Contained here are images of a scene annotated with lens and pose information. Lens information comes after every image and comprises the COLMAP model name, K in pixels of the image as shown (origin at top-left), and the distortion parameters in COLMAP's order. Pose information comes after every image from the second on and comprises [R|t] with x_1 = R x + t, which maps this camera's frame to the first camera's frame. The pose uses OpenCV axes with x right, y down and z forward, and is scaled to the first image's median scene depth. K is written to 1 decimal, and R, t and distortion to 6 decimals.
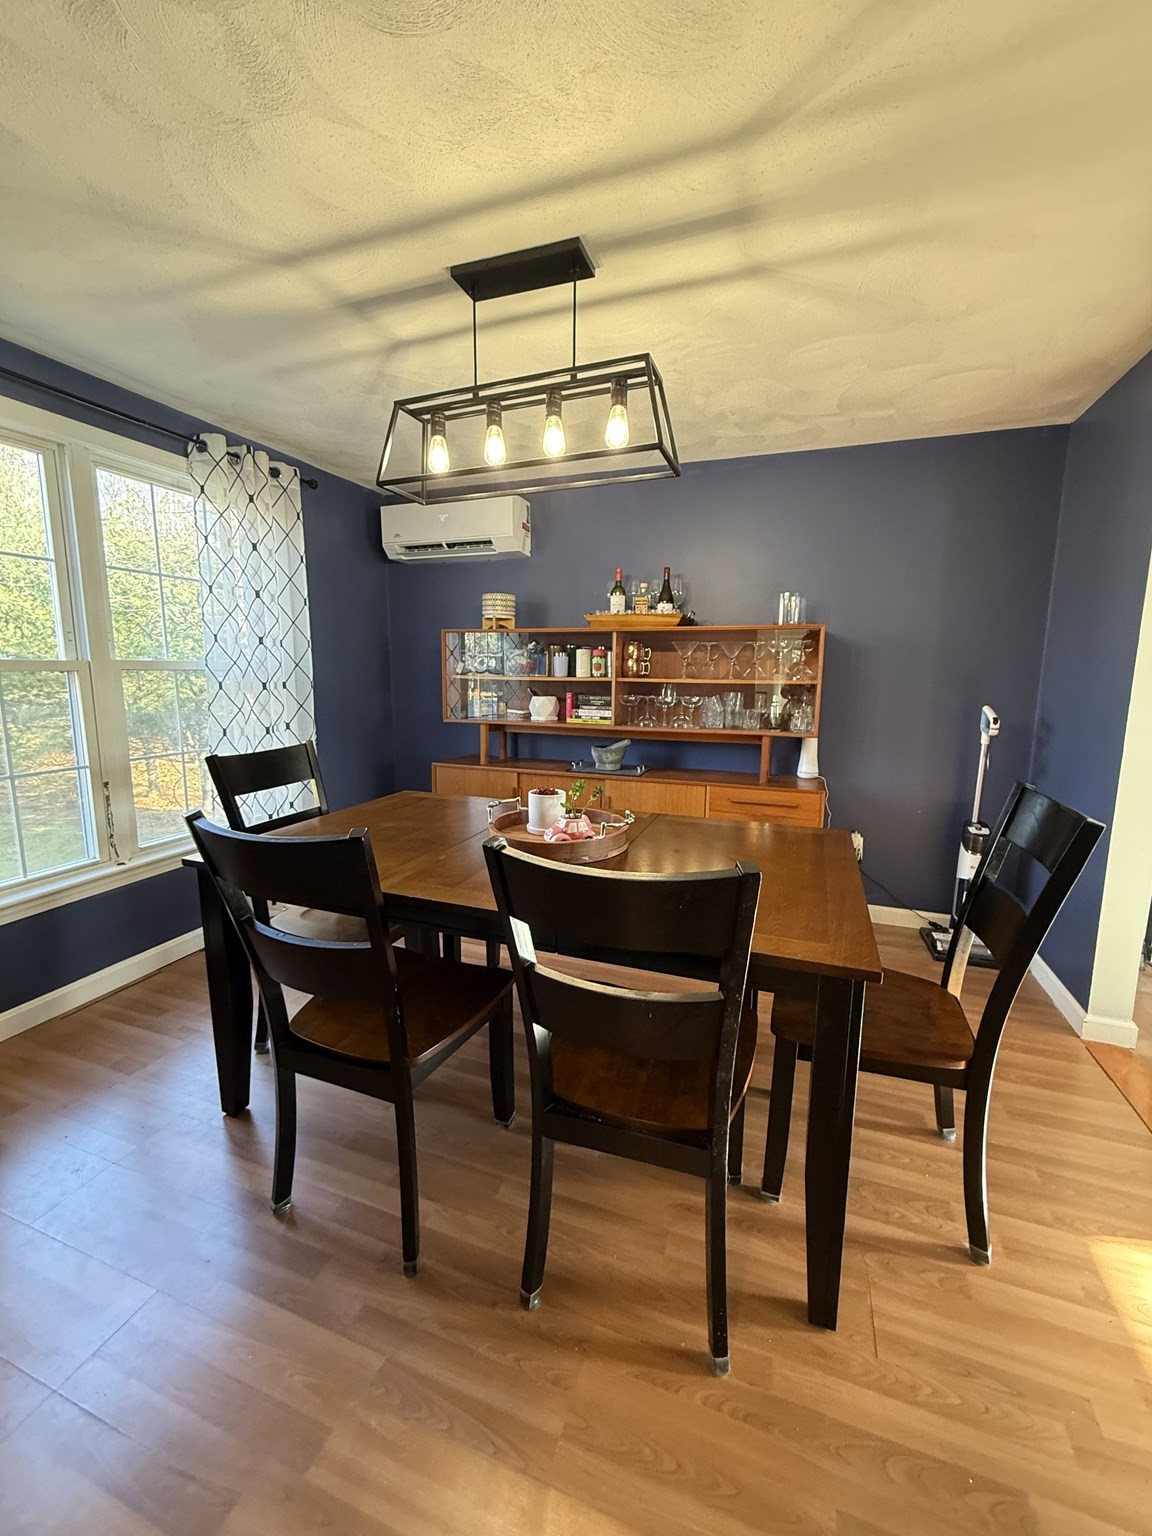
lens RADIAL K [[611.8, 0, 575.2], [0, 611.8, 762.8], [0, 0, 1]] dist [0.001383, -0.000239]
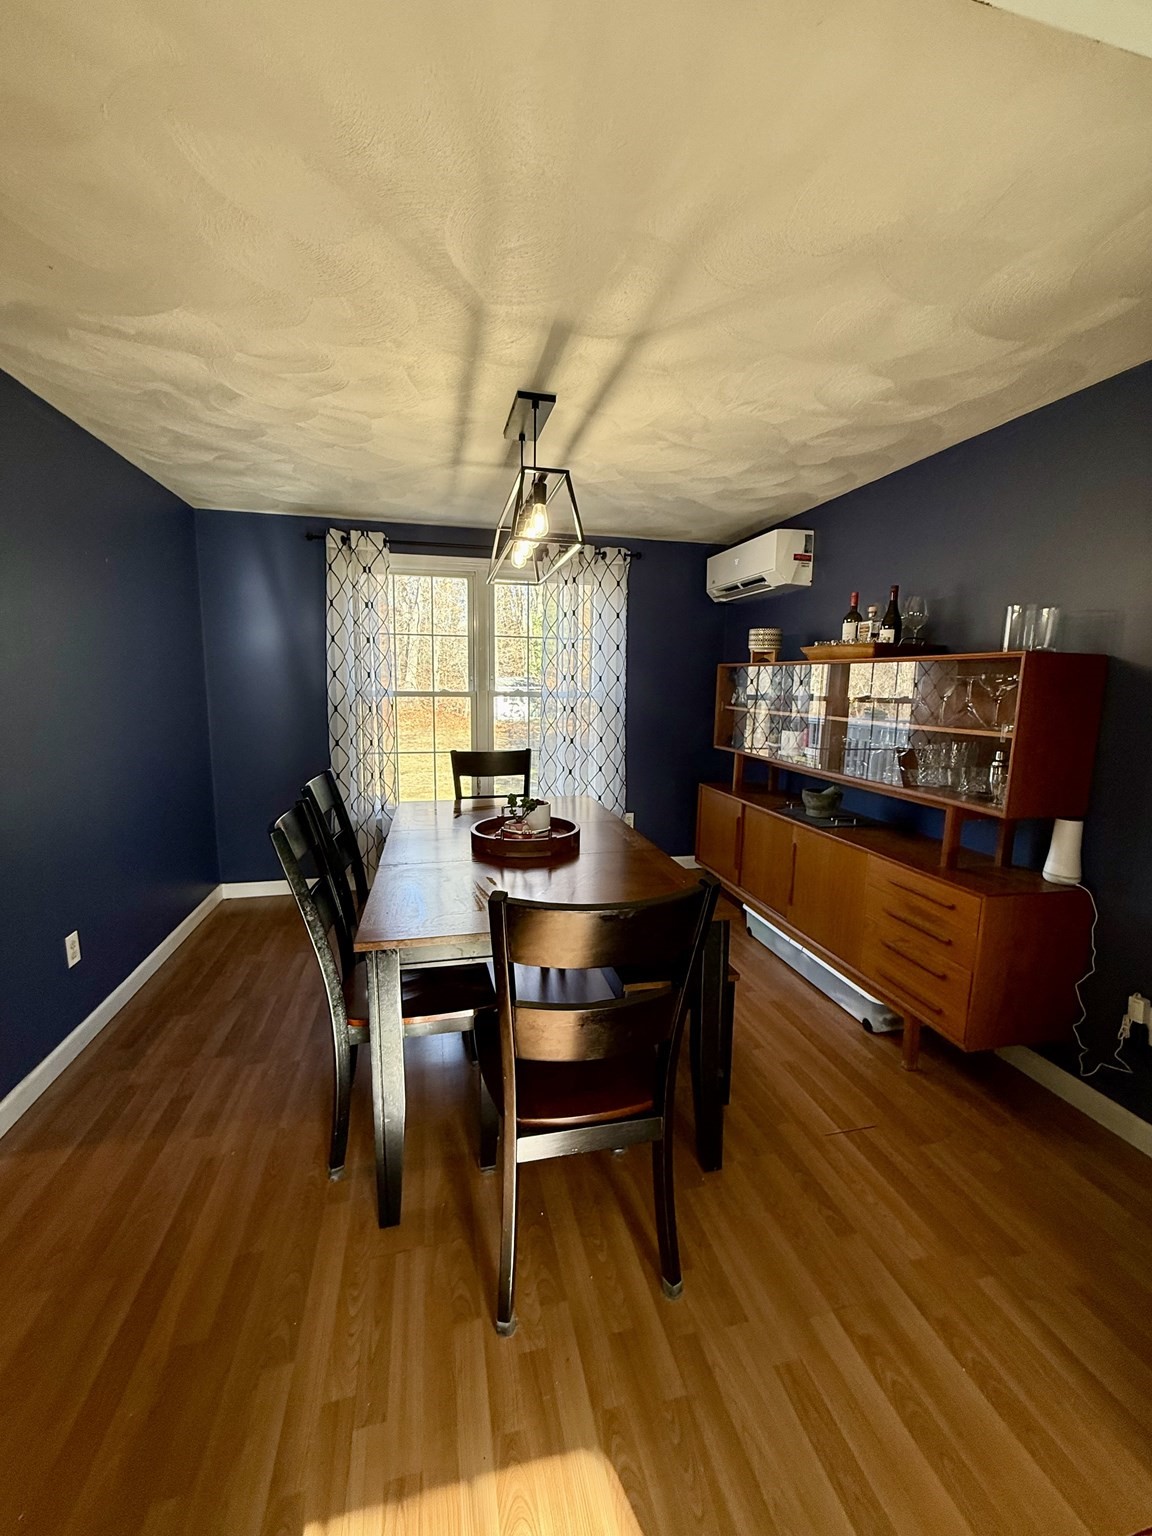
lens RADIAL K [[611.8, 0, 575.2], [0, 611.8, 762.8], [0, 0, 1]] dist [0.001383, -0.000239]
pose [[0.552097, 0.112381, -0.826172, 0.662893], [-0.135370, 0.989810, 0.044177, -0.065398], [0.822717, 0.087449, 0.561684, 0.217123]]
